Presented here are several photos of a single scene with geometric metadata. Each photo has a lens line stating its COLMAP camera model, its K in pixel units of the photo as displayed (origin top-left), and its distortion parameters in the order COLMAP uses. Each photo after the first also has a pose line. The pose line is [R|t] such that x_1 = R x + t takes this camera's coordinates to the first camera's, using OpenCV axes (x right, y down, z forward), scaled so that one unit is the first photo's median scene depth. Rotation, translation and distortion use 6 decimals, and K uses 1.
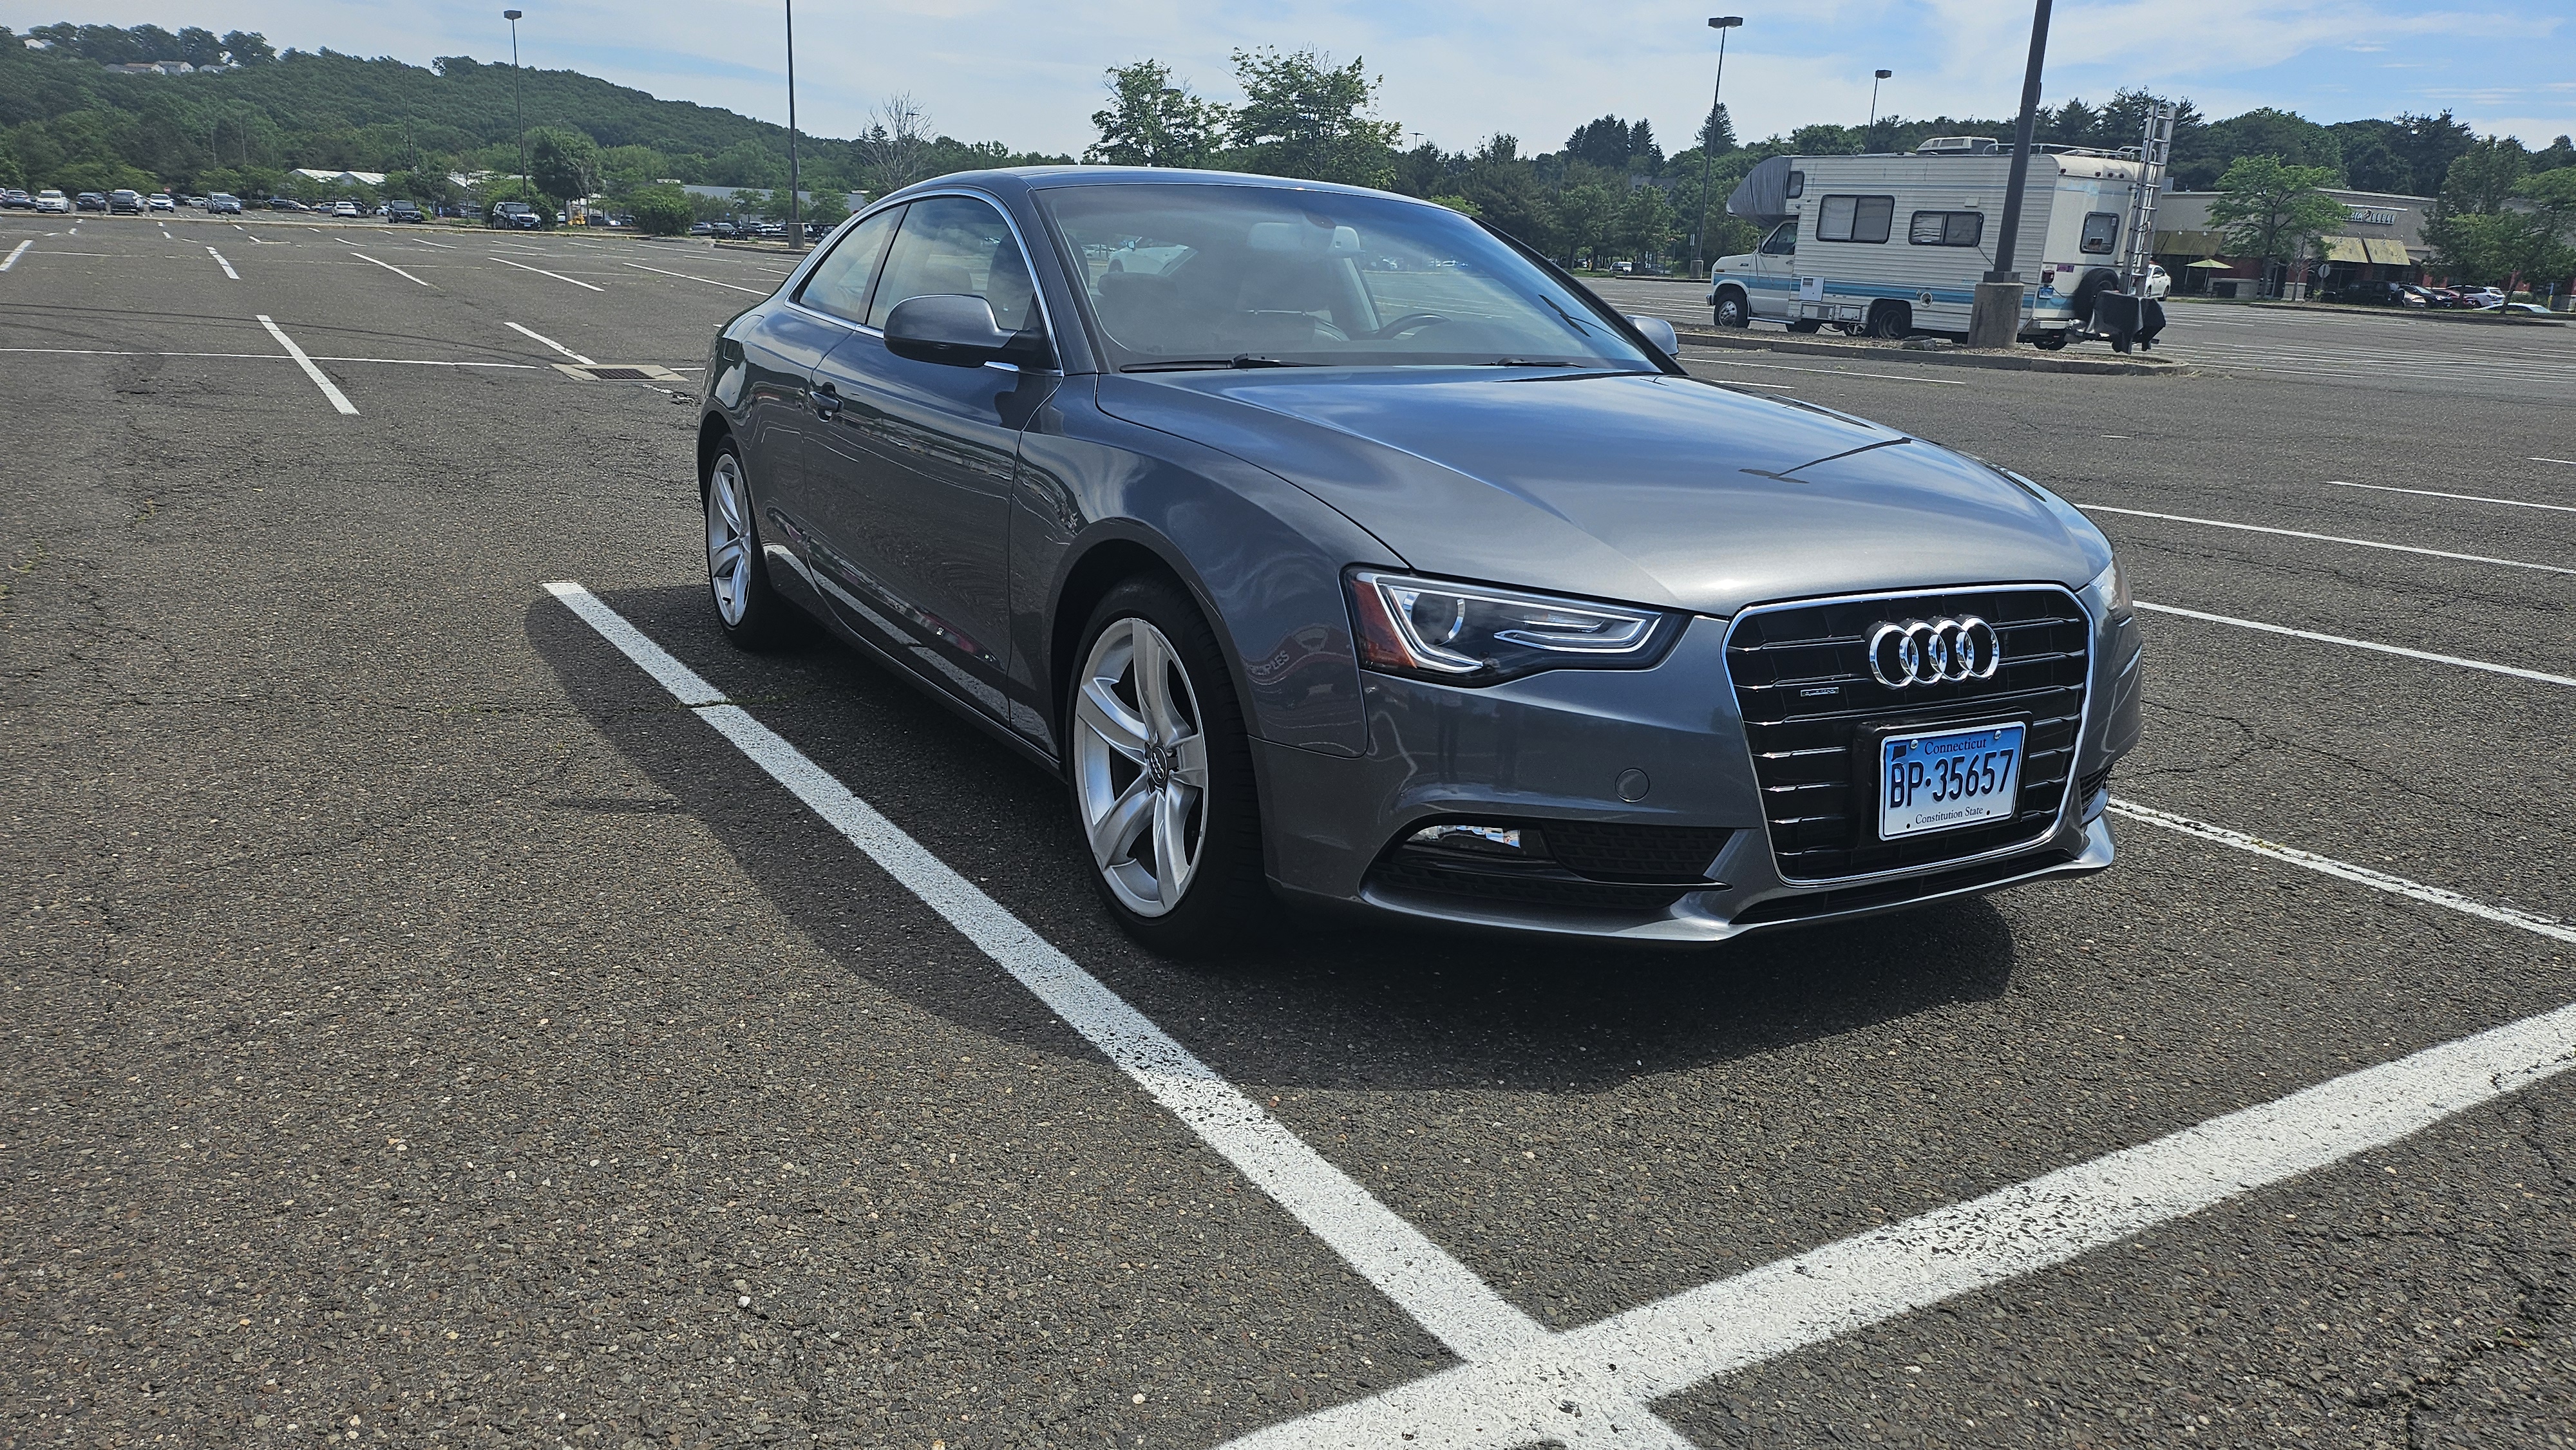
lens RADIAL K [[1804.5, 0, 1288.5], [0, 1804.5, 728.3], [0, 0, 1]] dist [0.044294, -0.022972]
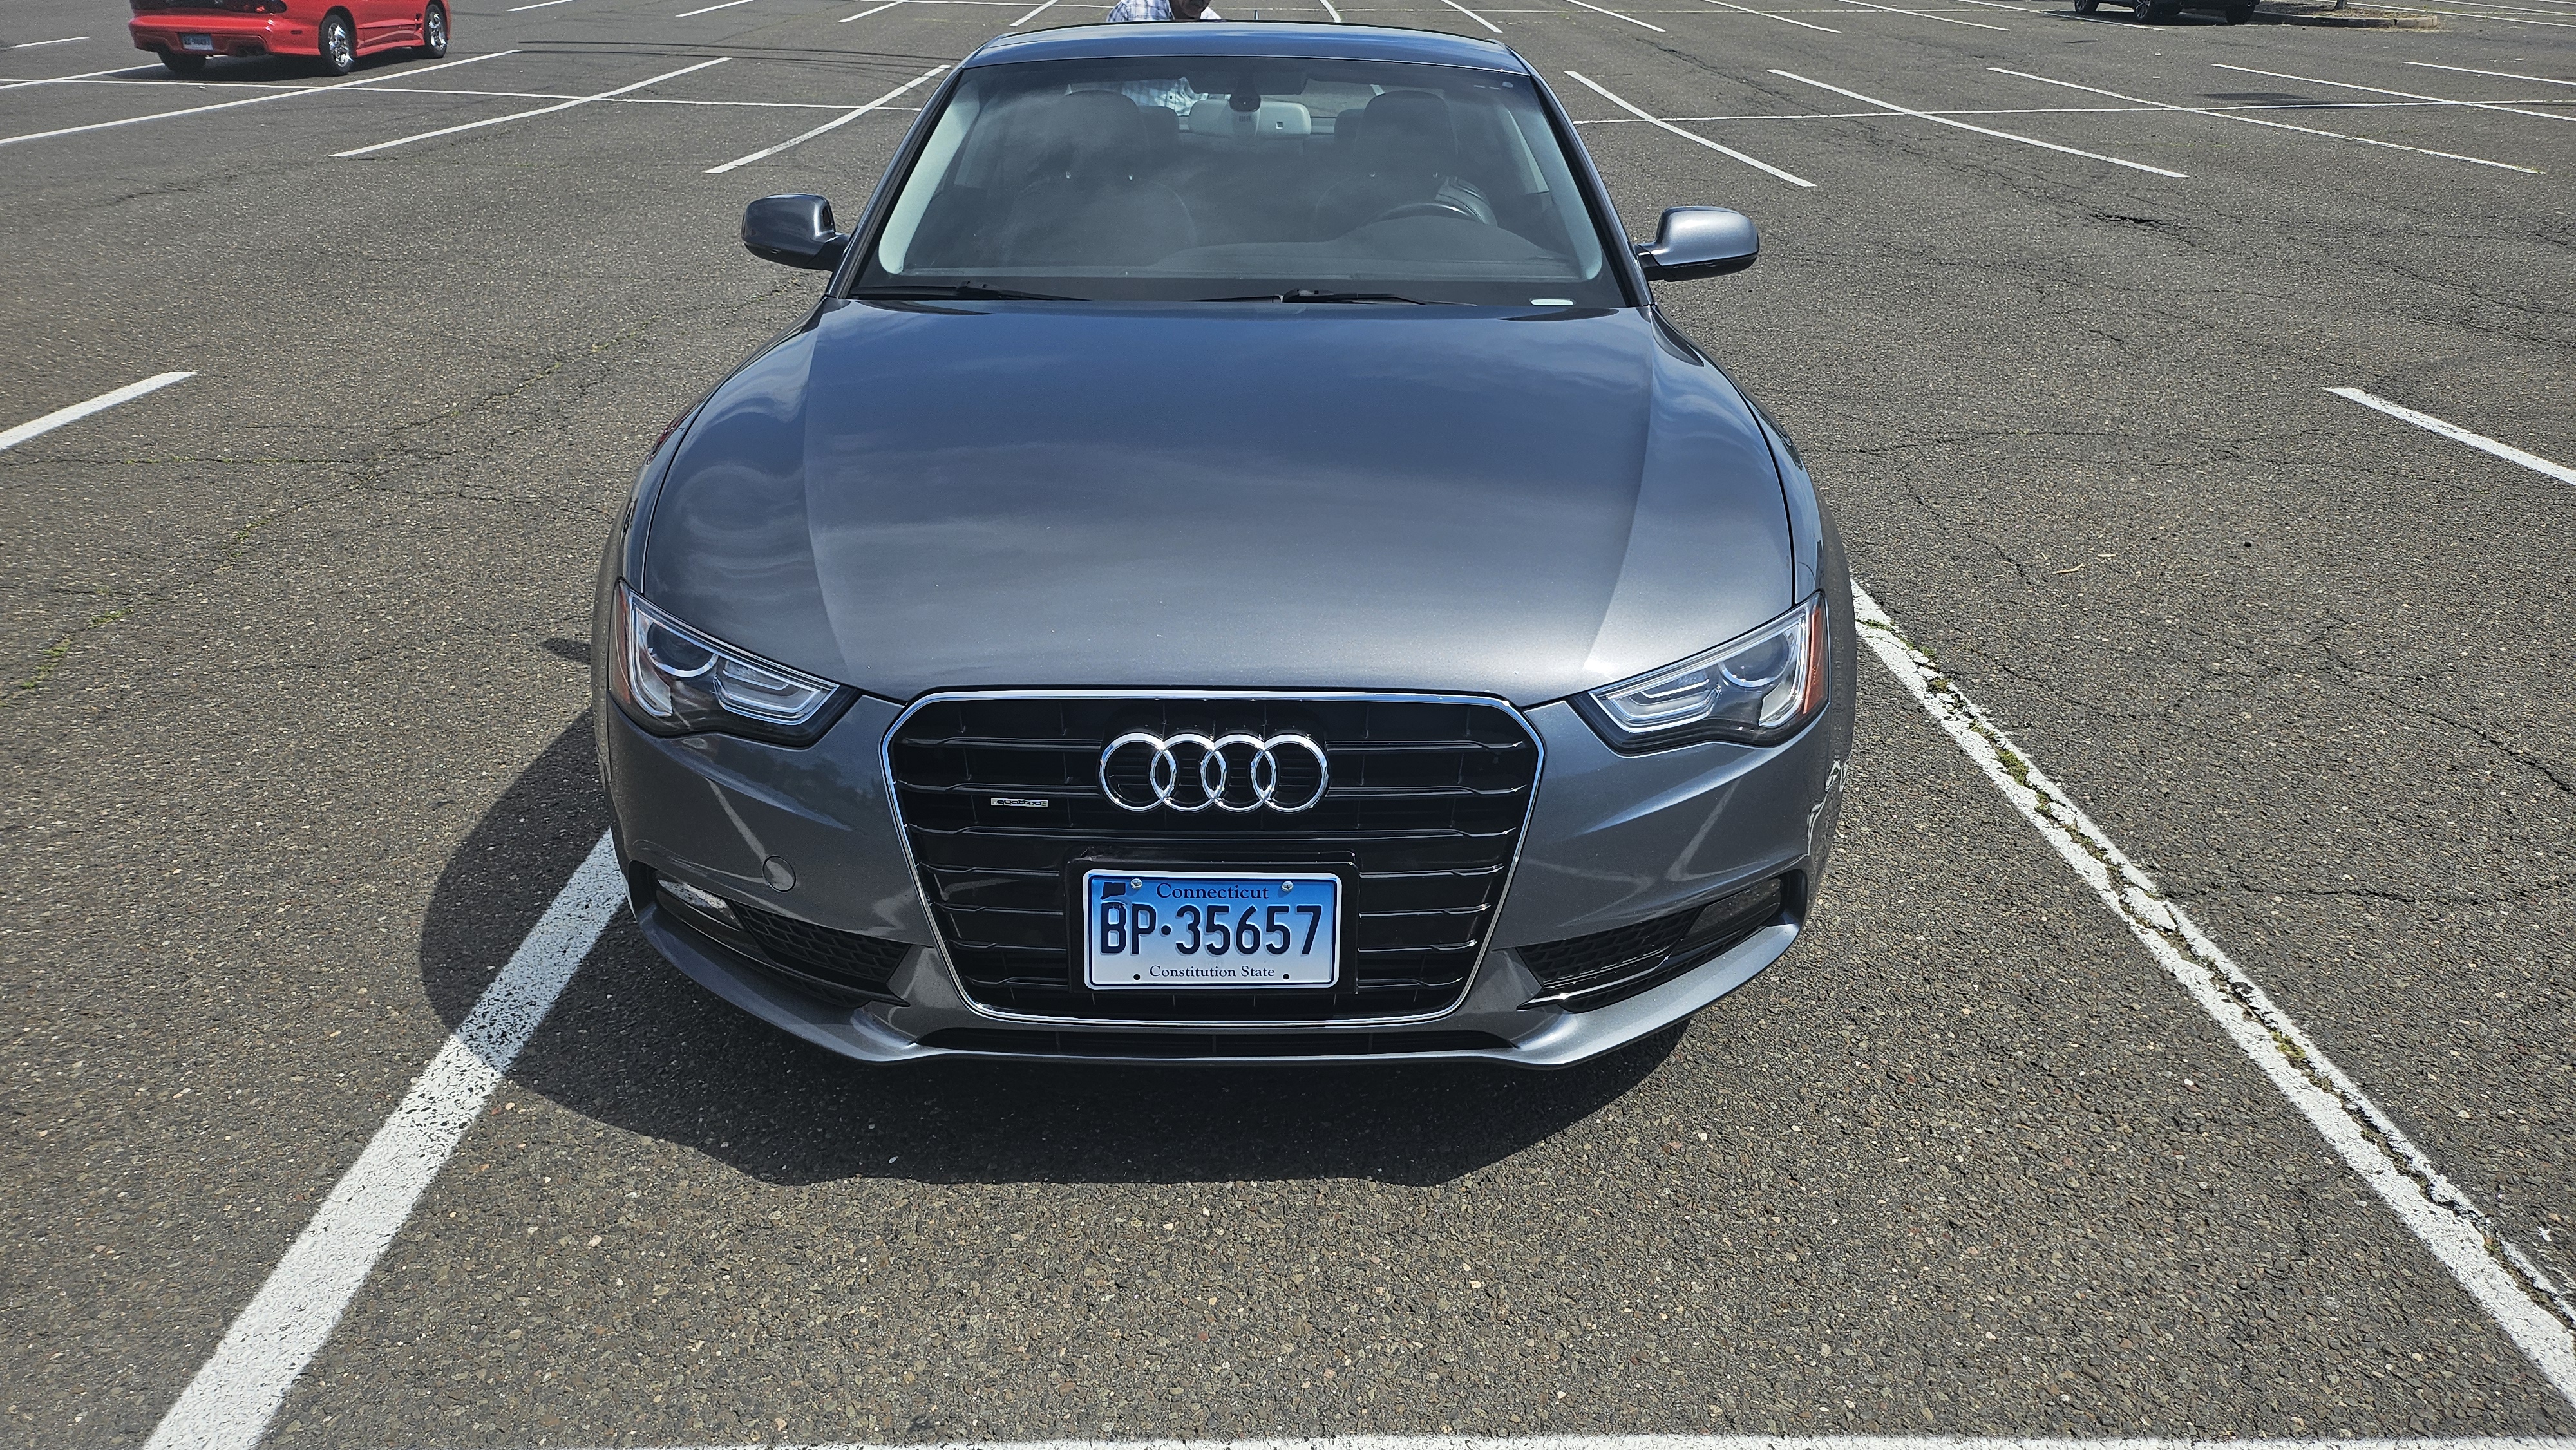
lens RADIAL K [[1804.5, 0, 1296.4], [0, 1804.5, 720.6], [0, 0, 1]] dist [0.044294, -0.022972]
pose [[0.868341, 0.161814, -0.468828, 0.745739], [-0.095883, 0.982217, 0.161418, -0.192773], [0.486610, -0.095213, 0.868415, 0.326758]]
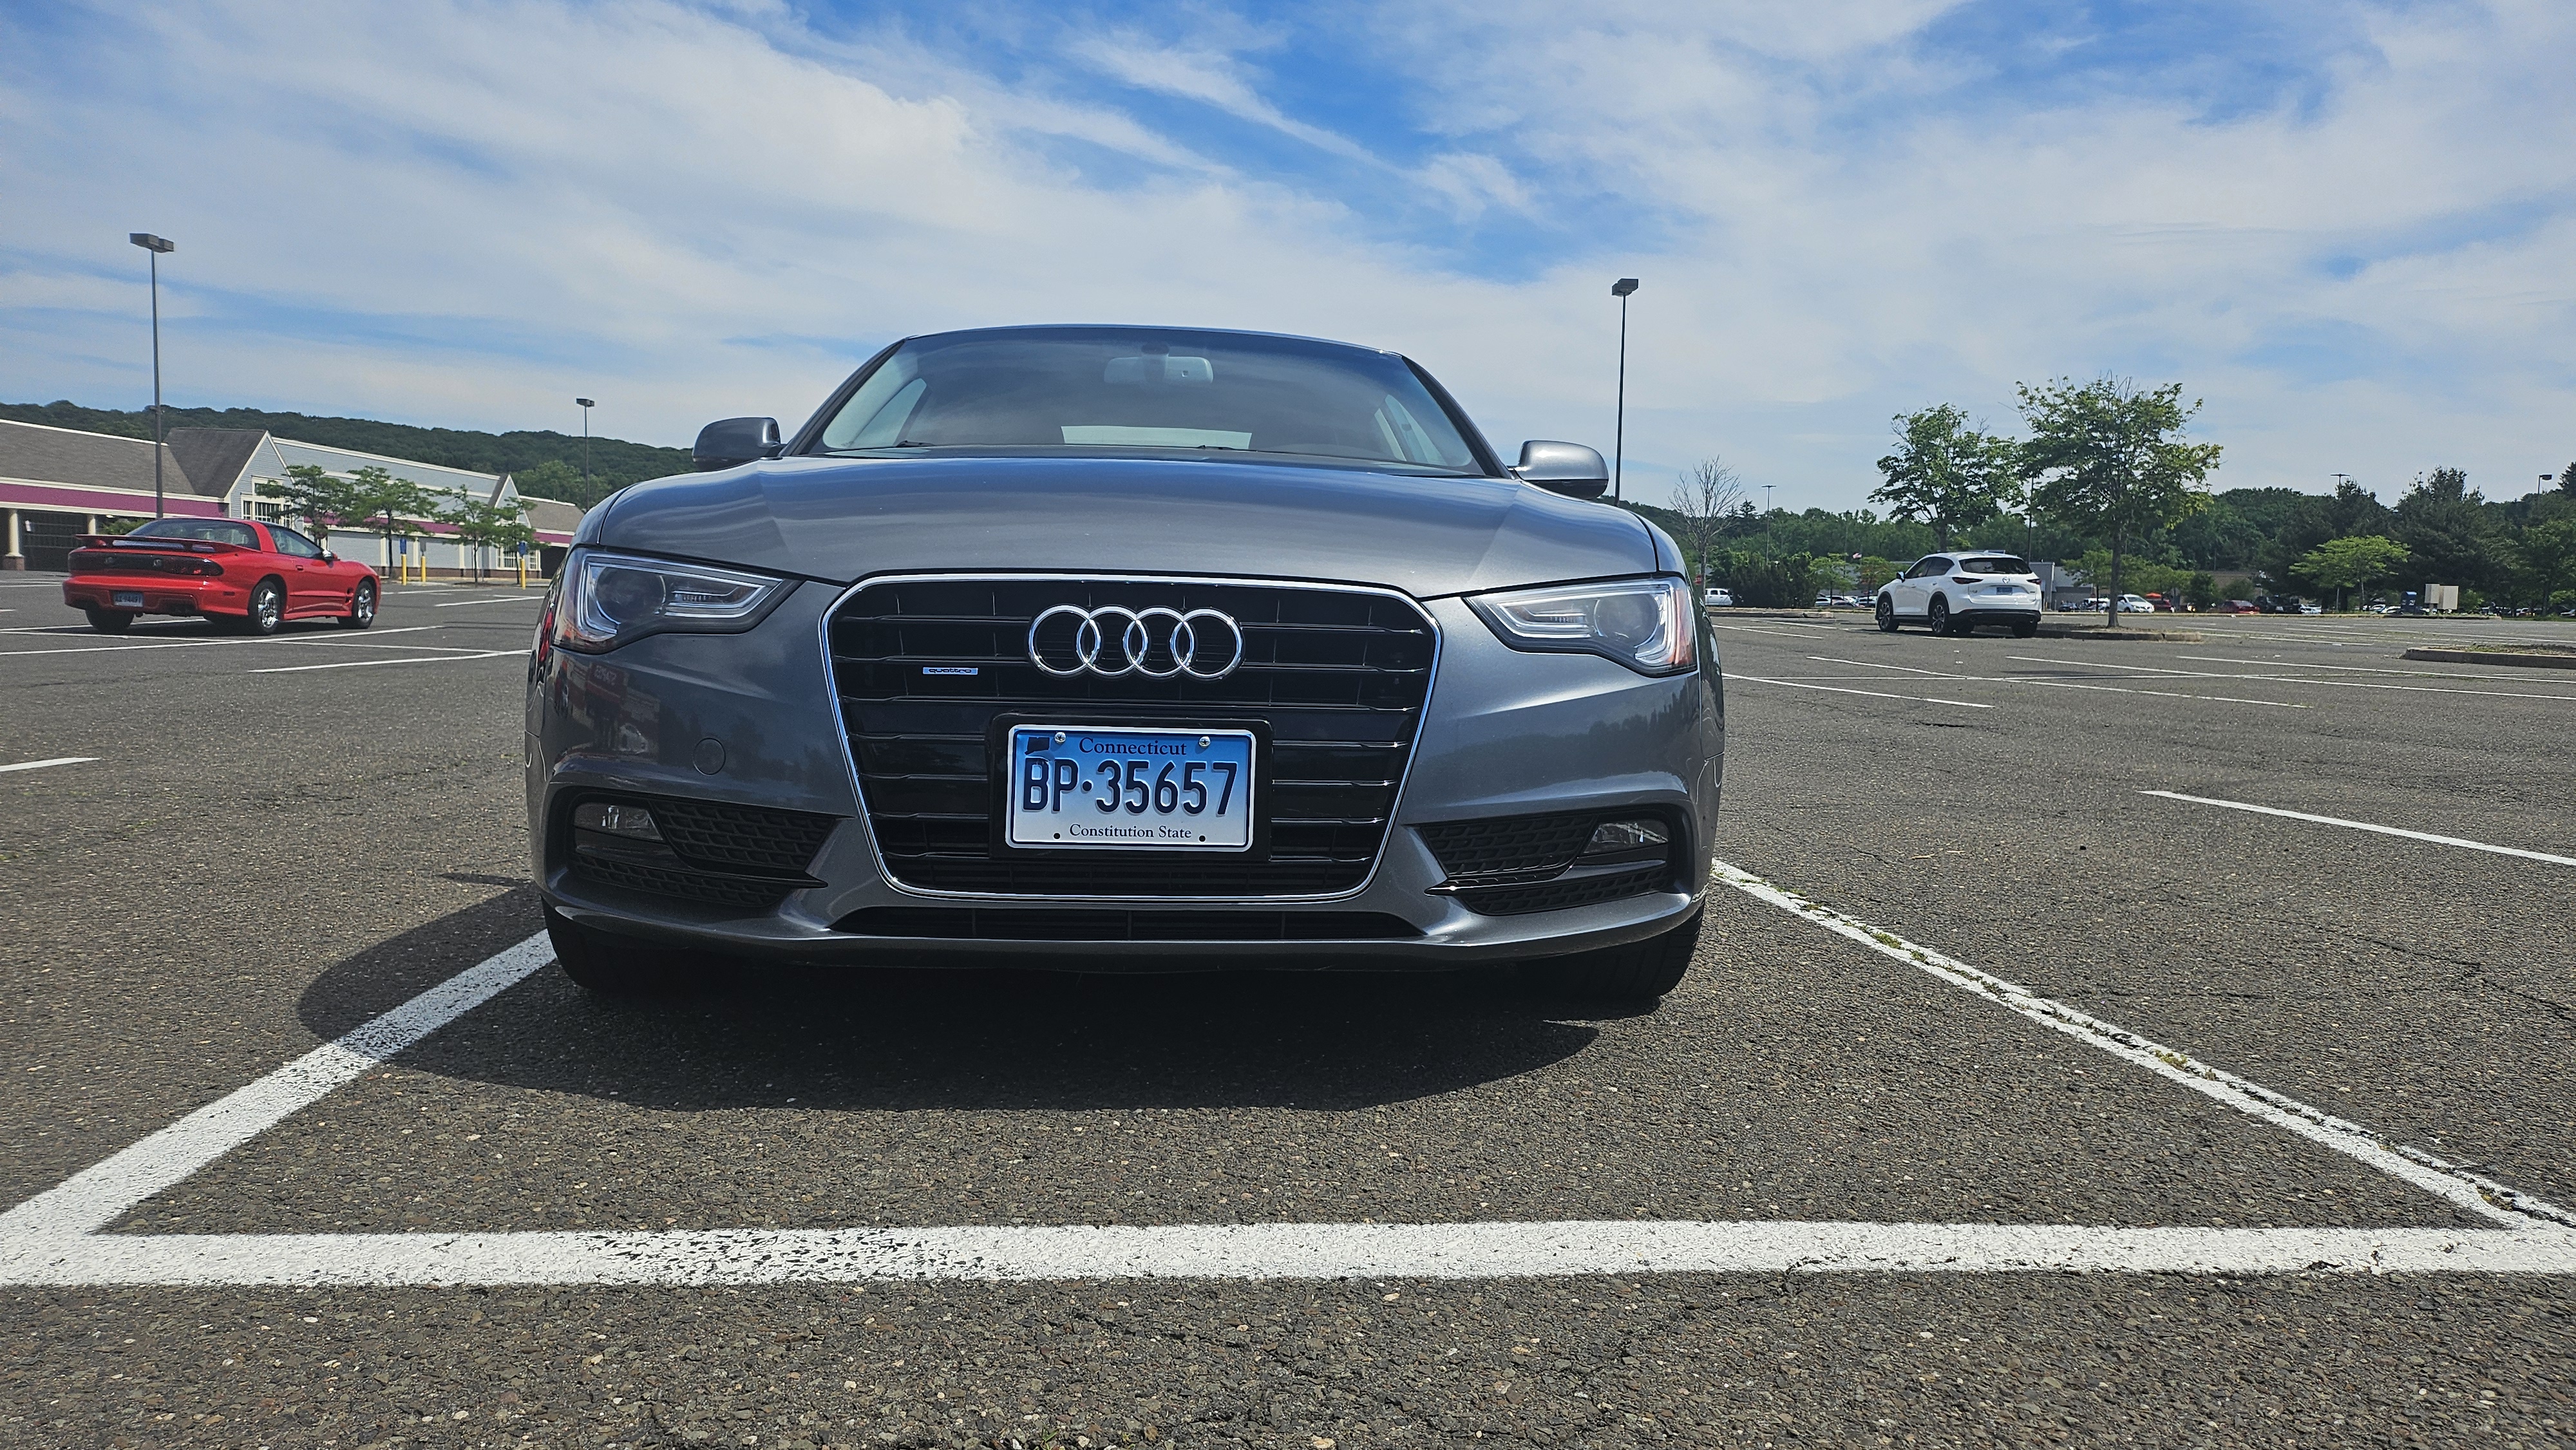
lens RADIAL K [[1804.5, 0, 1286.7], [0, 1804.5, 723.8], [0, 0, 1]] dist [0.044294, -0.022972]
pose [[0.896376, 0.007627, -0.443229, 0.784921], [-0.094904, 0.979971, -0.175069, 0.135408], [0.433016, 0.198992, 0.879147, 0.289322]]
